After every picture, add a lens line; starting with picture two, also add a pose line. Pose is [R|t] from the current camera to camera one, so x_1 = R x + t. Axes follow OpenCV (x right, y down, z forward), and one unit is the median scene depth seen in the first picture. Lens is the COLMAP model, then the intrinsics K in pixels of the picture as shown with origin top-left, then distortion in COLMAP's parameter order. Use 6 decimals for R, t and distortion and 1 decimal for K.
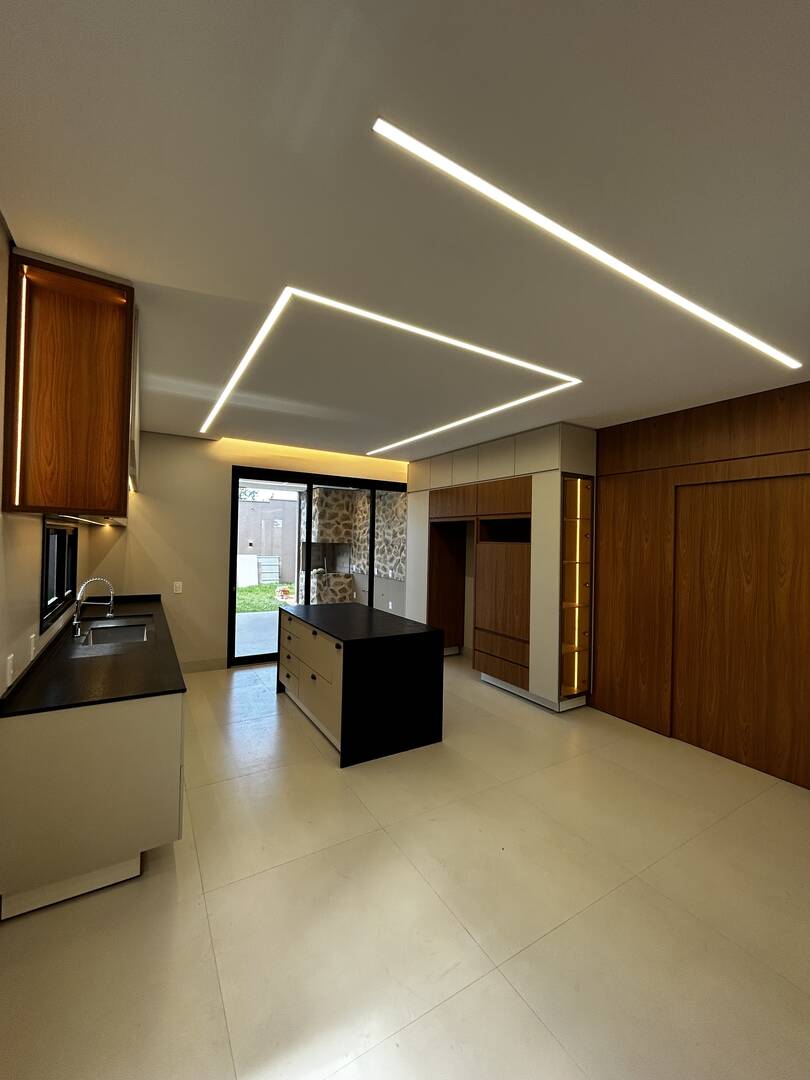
lens RADIAL K [[434.6, 0, 405.0], [0, 434.6, 536.9], [0, 0, 1]] dist [0.000729, -0.000036]
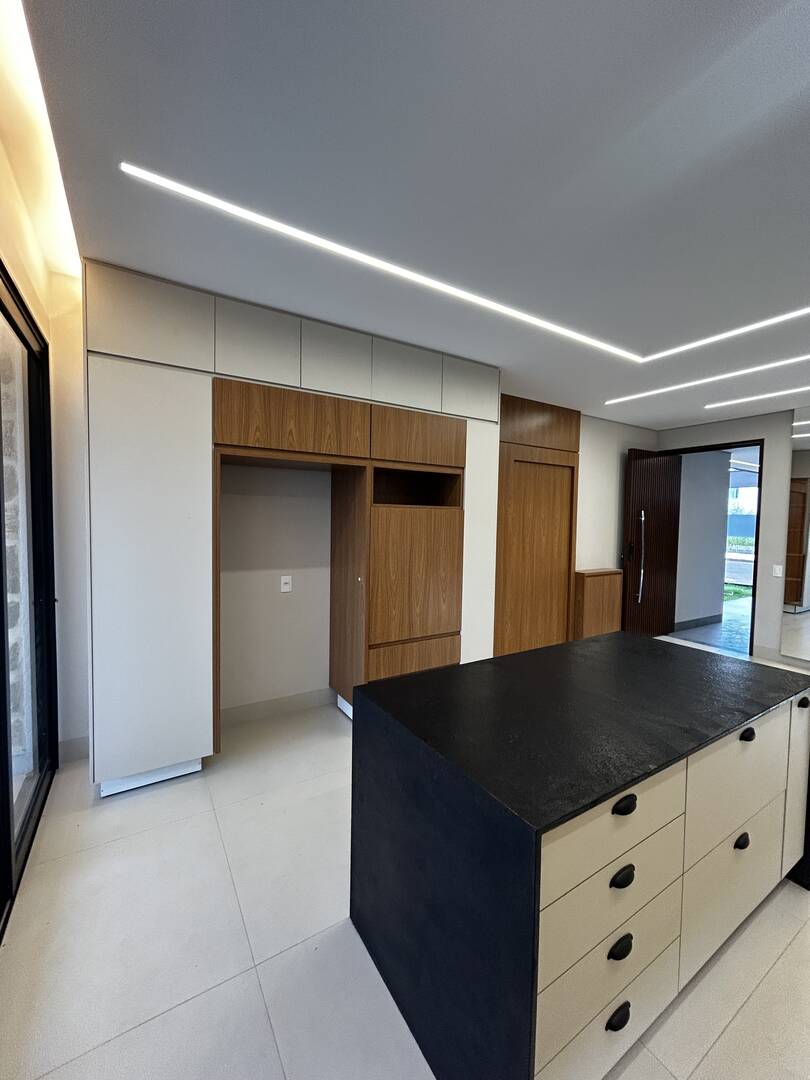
lens RADIAL K [[434.6, 0, 405.0], [0, 434.6, 536.9], [0, 0, 1]] dist [0.000729, -0.000036]
pose [[-0.015594, -0.075269, 0.997041, -0.482547], [-0.028128, 0.996801, 0.074811, 0.011609], [-0.999483, -0.026878, -0.017661, 1.091288]]
